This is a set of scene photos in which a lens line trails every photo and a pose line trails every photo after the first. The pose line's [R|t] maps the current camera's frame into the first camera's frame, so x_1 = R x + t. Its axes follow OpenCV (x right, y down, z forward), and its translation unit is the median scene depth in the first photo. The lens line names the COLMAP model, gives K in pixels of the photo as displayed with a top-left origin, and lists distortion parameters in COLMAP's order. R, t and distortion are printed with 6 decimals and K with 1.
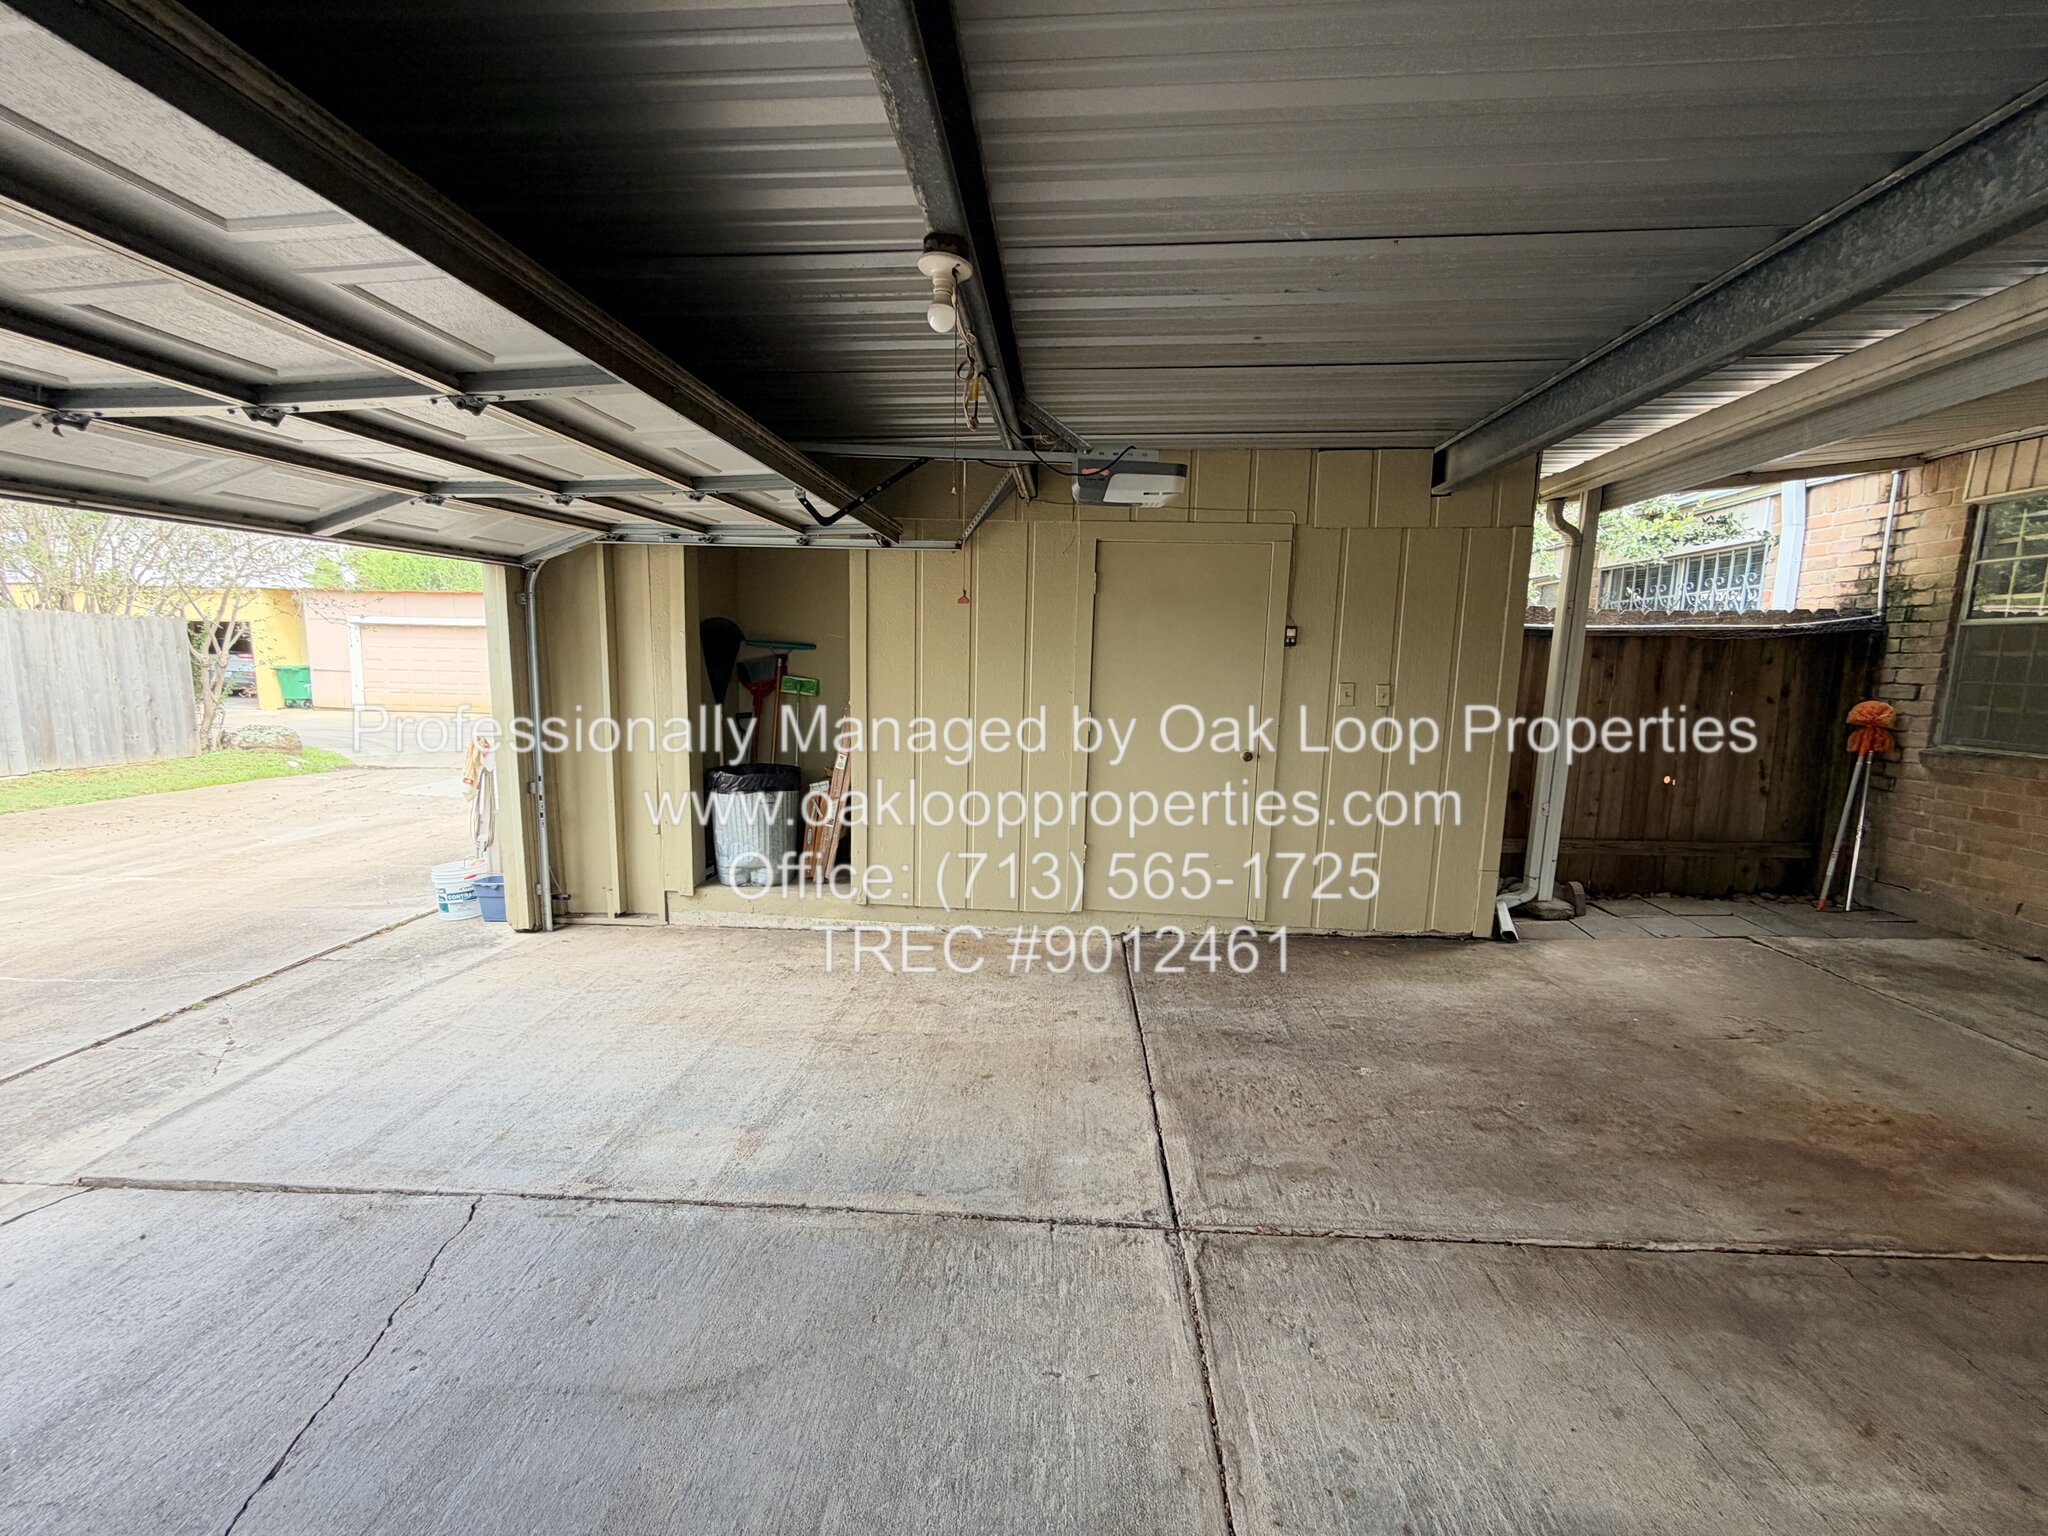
lens RADIAL K [[818.3, 0, 1013.2], [0, 818.3, 769.4], [0, 0, 1]] dist [-0.000671, 0.000632]
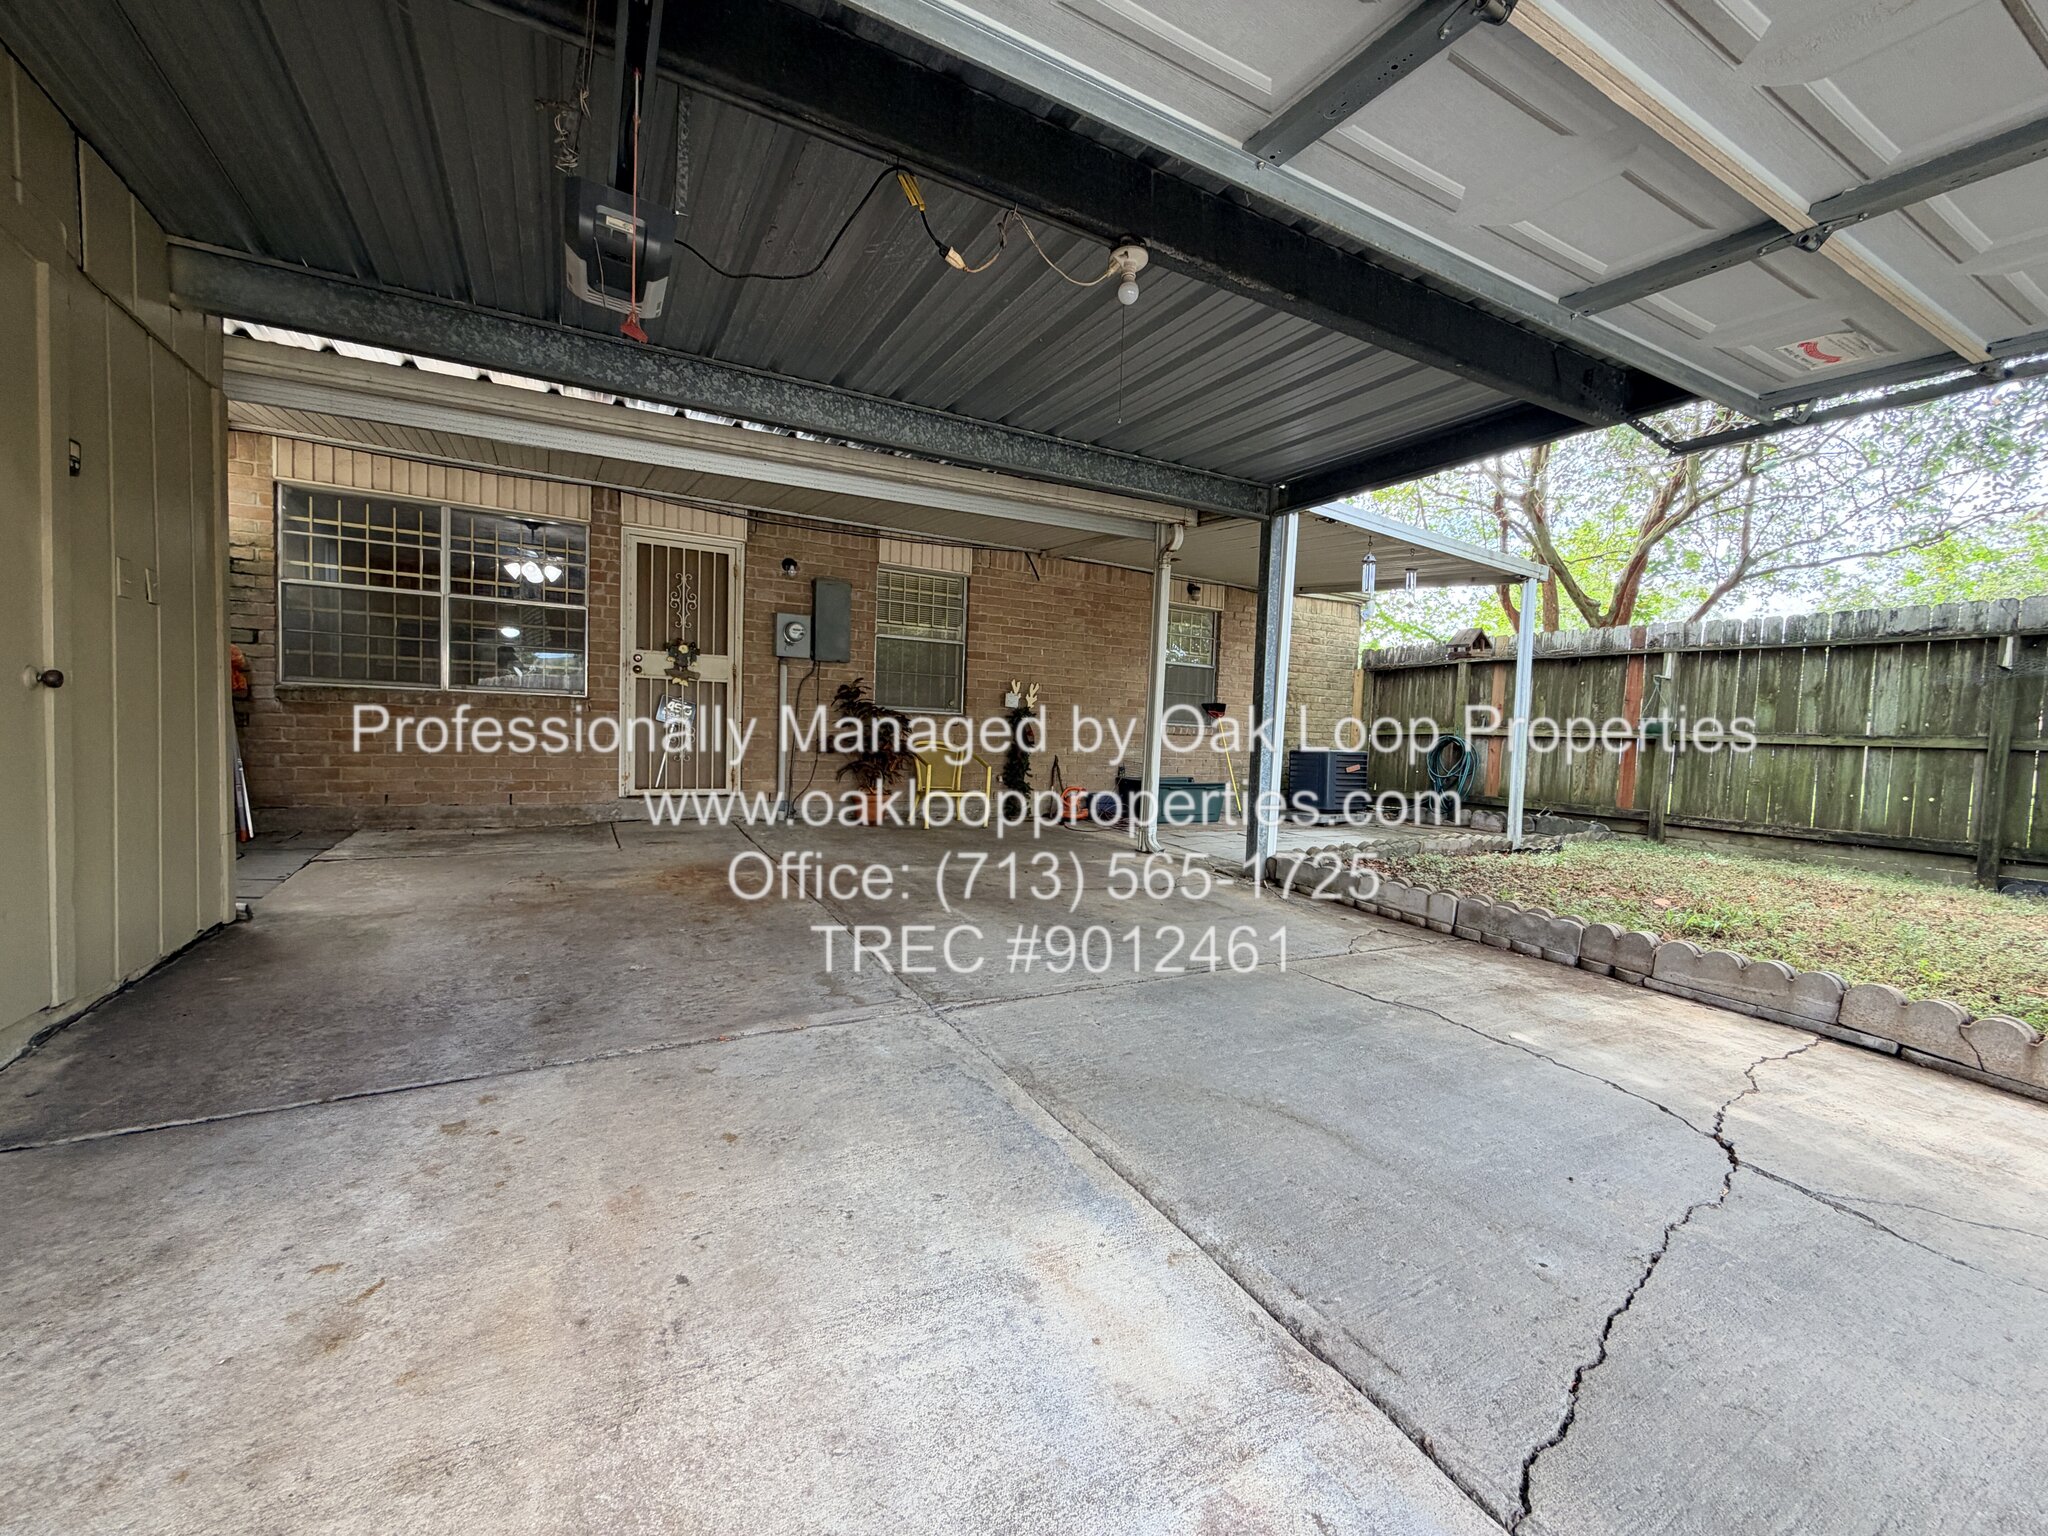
lens RADIAL K [[818.3, 0, 1023.2], [0, 818.3, 774.7], [0, 0, 1]] dist [-0.000671, 0.000632]
pose [[-0.549735, -0.076378, 0.831840, -0.663282], [0.073414, 0.987541, 0.139191, 0.023761], [-0.832107, 0.137587, -0.537278, 1.107666]]
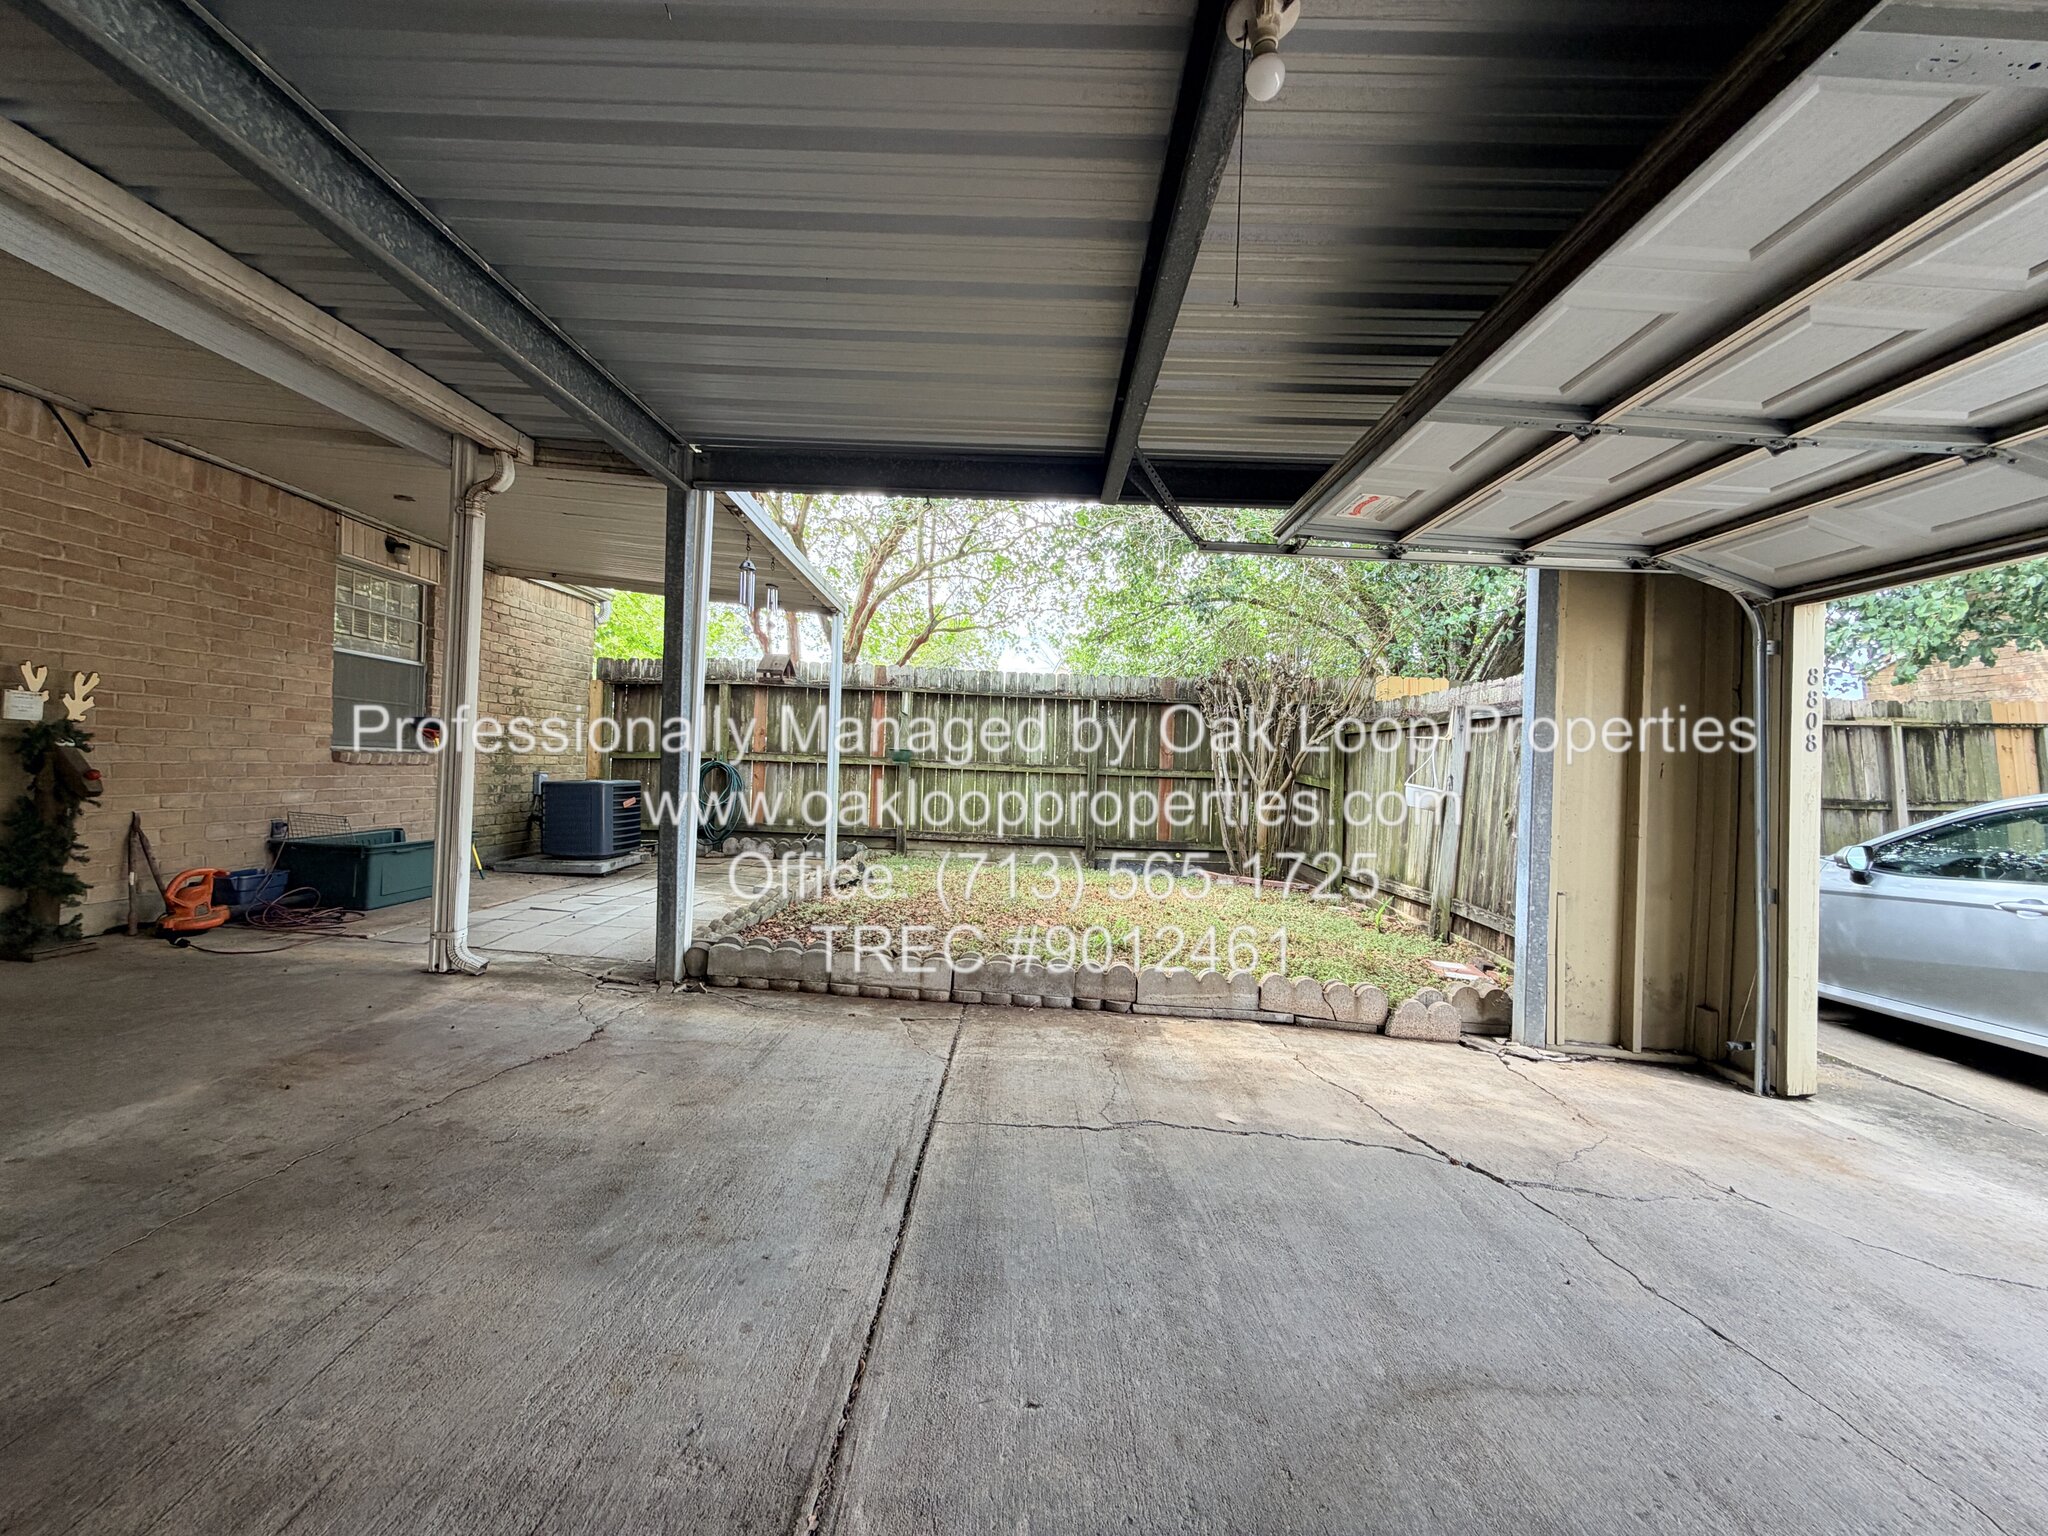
lens RADIAL K [[818.3, 0, 1018.1], [0, 818.3, 768.4], [0, 0, 1]] dist [-0.000671, 0.000632]
pose [[-0.997342, -0.047942, -0.054868, 0.083026], [-0.055195, 0.988698, 0.139393, -0.008957], [0.047565, 0.142051, -0.988716, 1.010866]]
